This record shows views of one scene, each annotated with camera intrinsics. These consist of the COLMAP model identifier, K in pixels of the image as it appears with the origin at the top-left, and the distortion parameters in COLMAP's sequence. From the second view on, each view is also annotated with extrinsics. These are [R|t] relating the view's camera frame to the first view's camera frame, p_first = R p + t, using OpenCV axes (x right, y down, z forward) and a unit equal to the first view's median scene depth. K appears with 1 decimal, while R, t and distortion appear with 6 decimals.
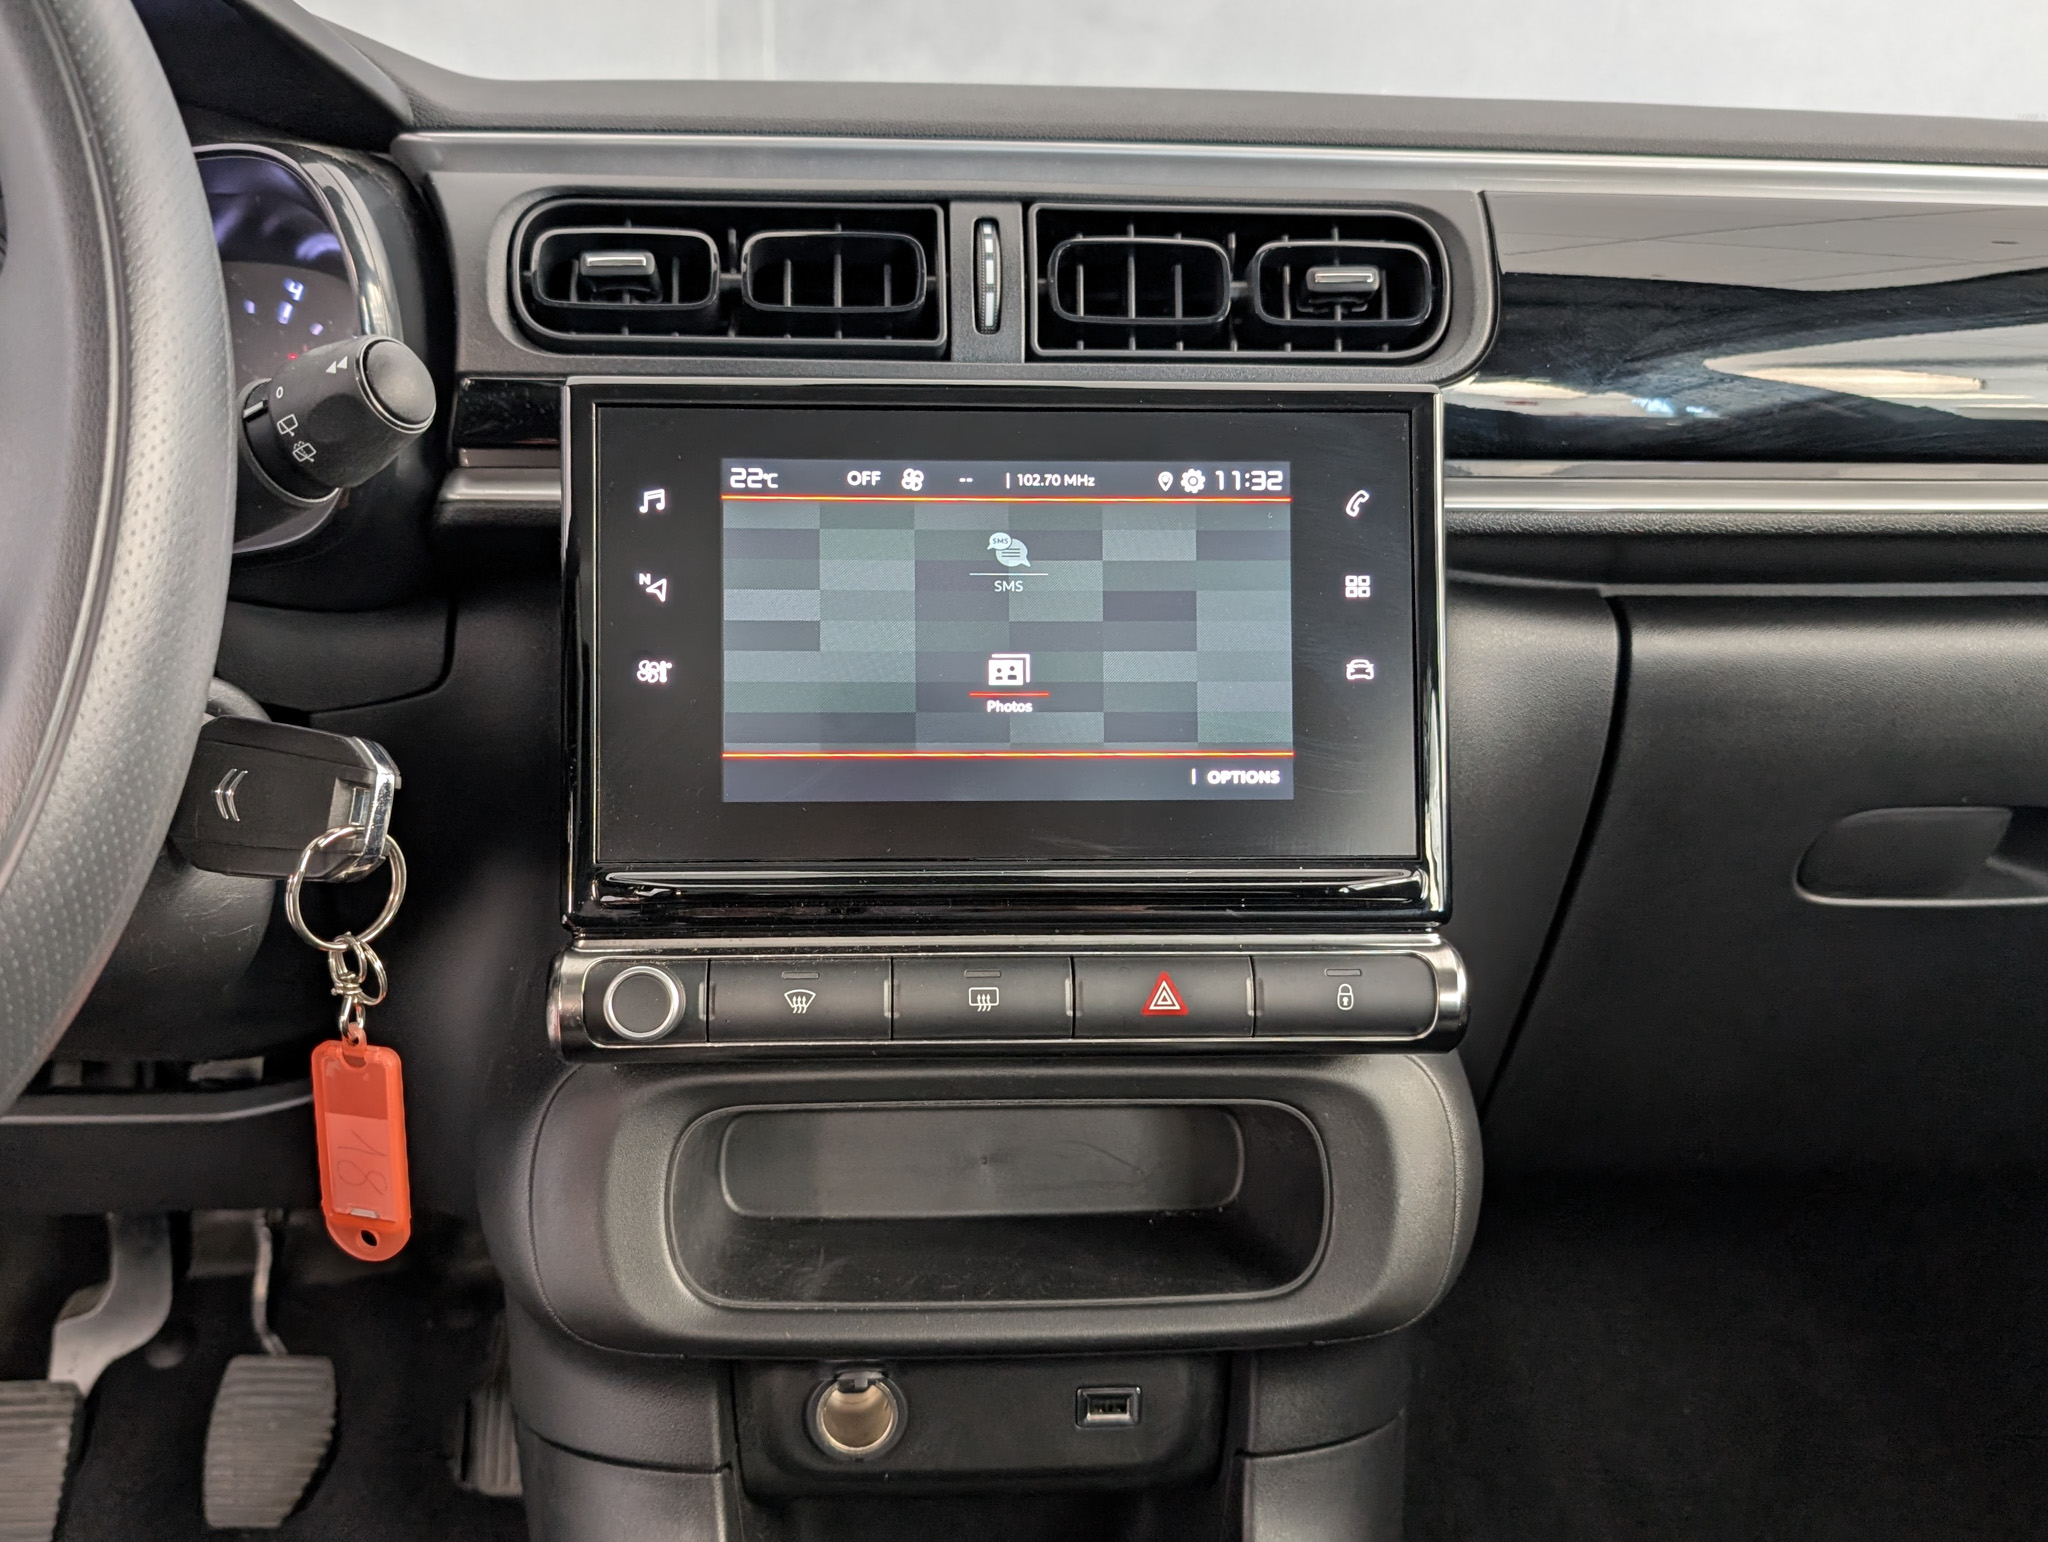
lens RADIAL K [[1919.8, 0, 1029.8], [0, 1919.8, 769.8], [0, 0, 1]] dist [0.059507, -0.235416]
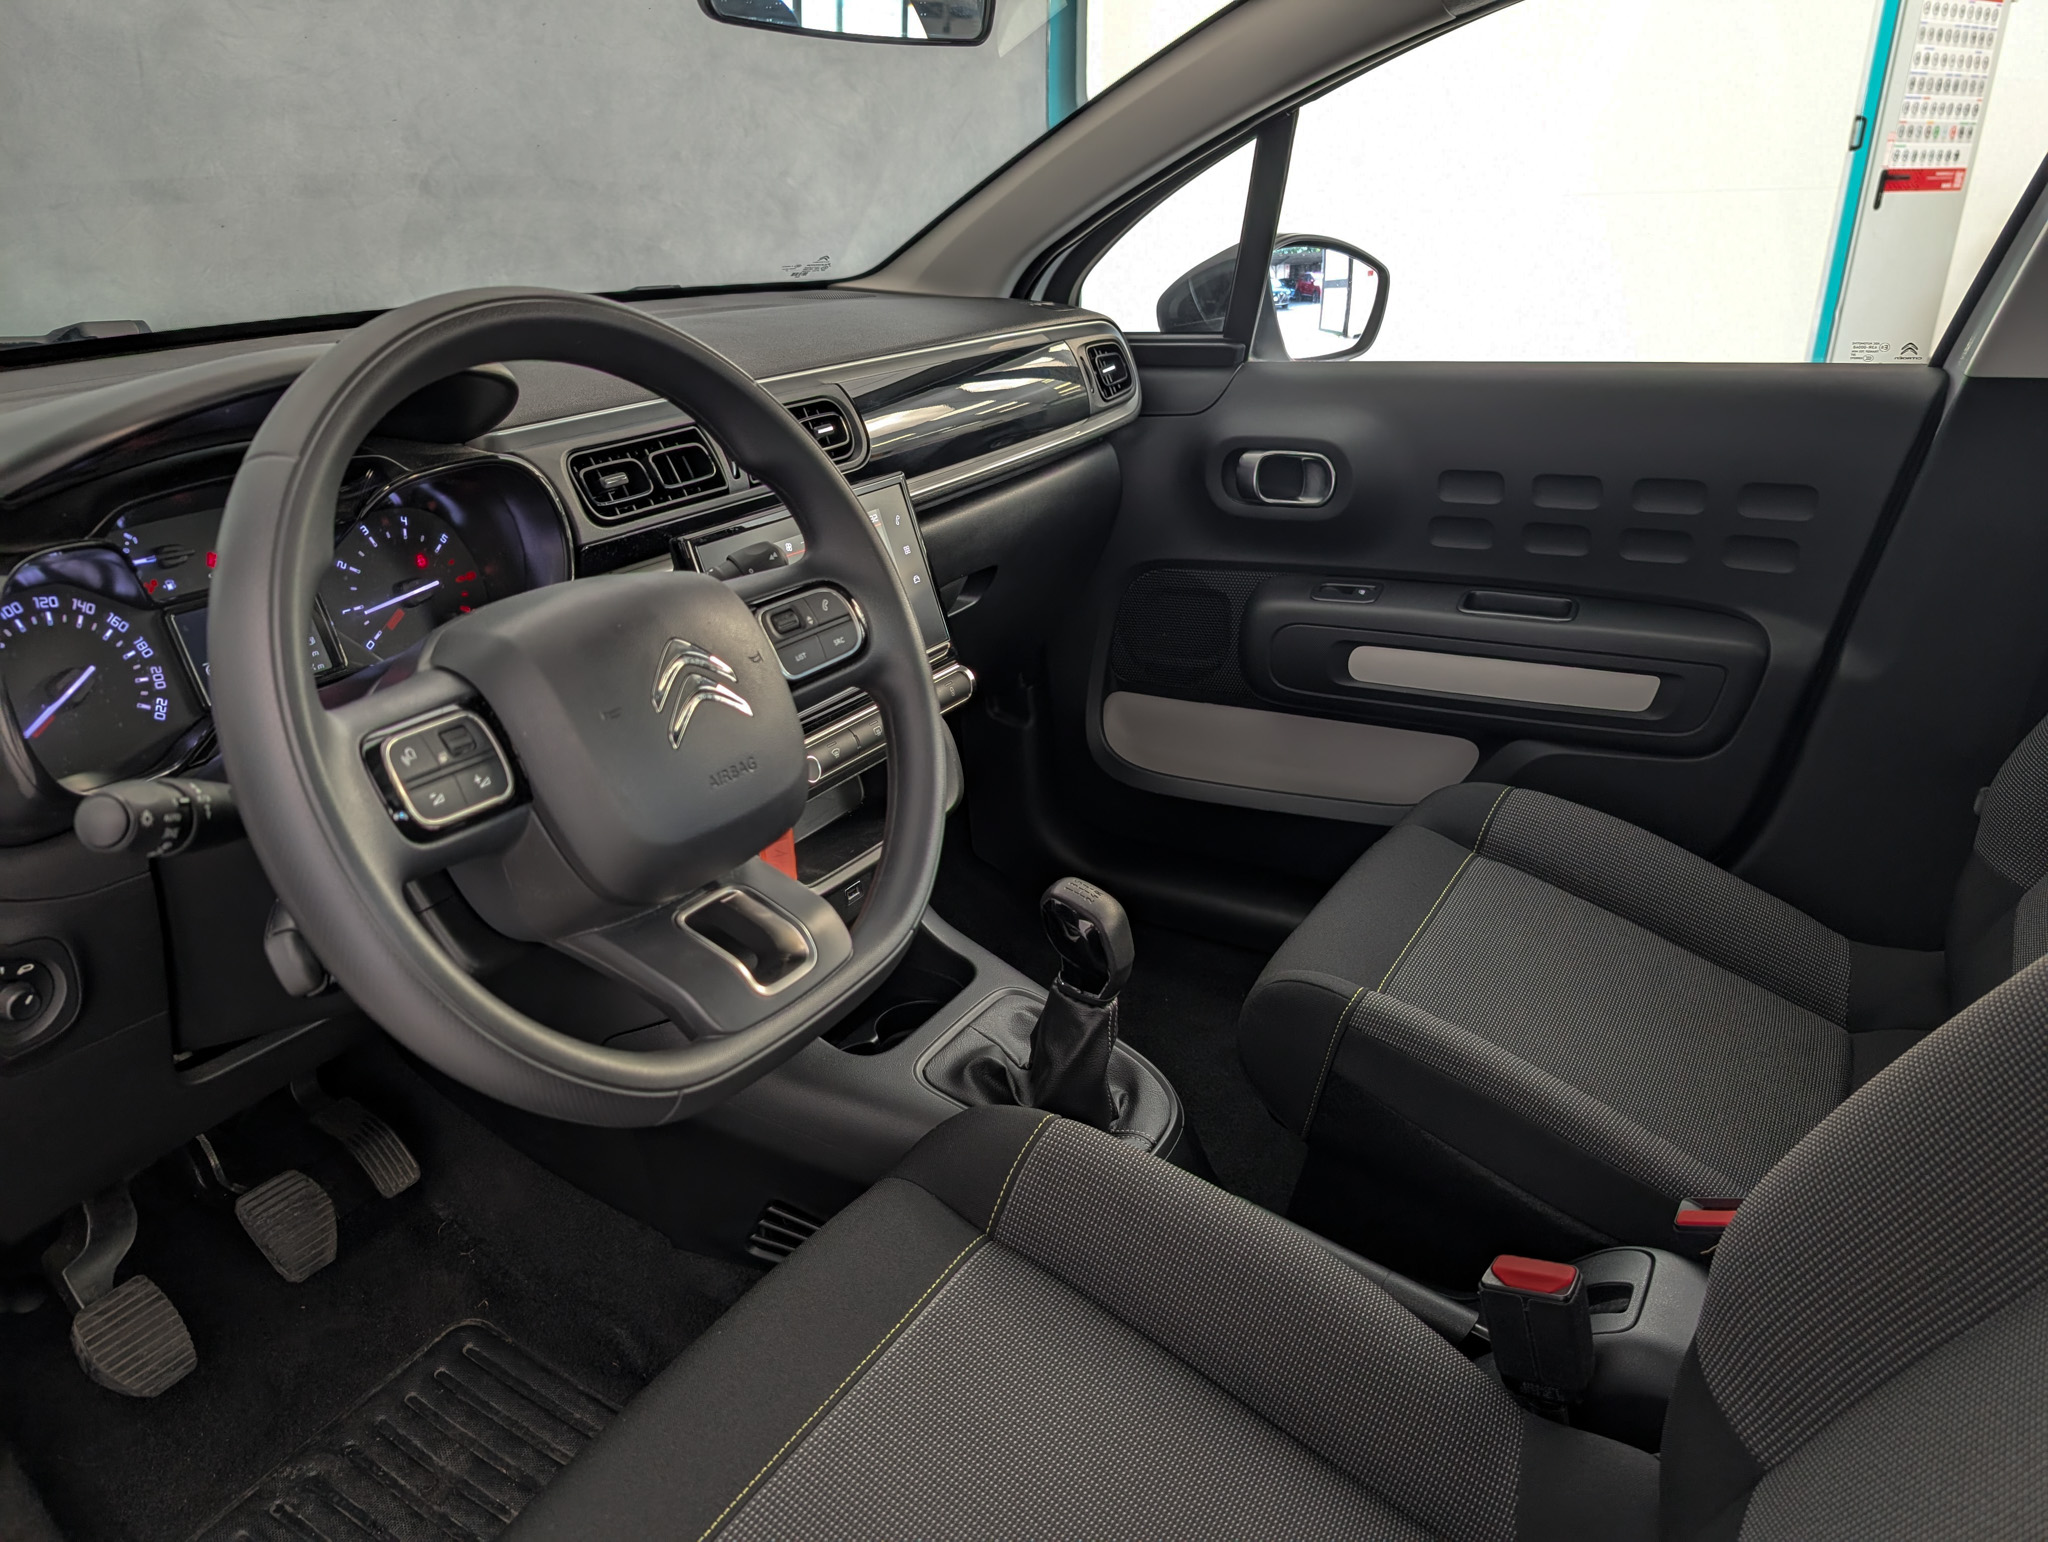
lens RADIAL K [[1478.3, 0, 1053.1], [0, 1478.3, 772.2], [0, 0, 1]] dist [-0.001978, -0.000821]
pose [[0.547347, -0.339896, 0.764776, -1.398486], [0.228417, 0.939791, 0.254203, -0.276488], [-0.805131, 0.035550, 0.592030, -0.401032]]
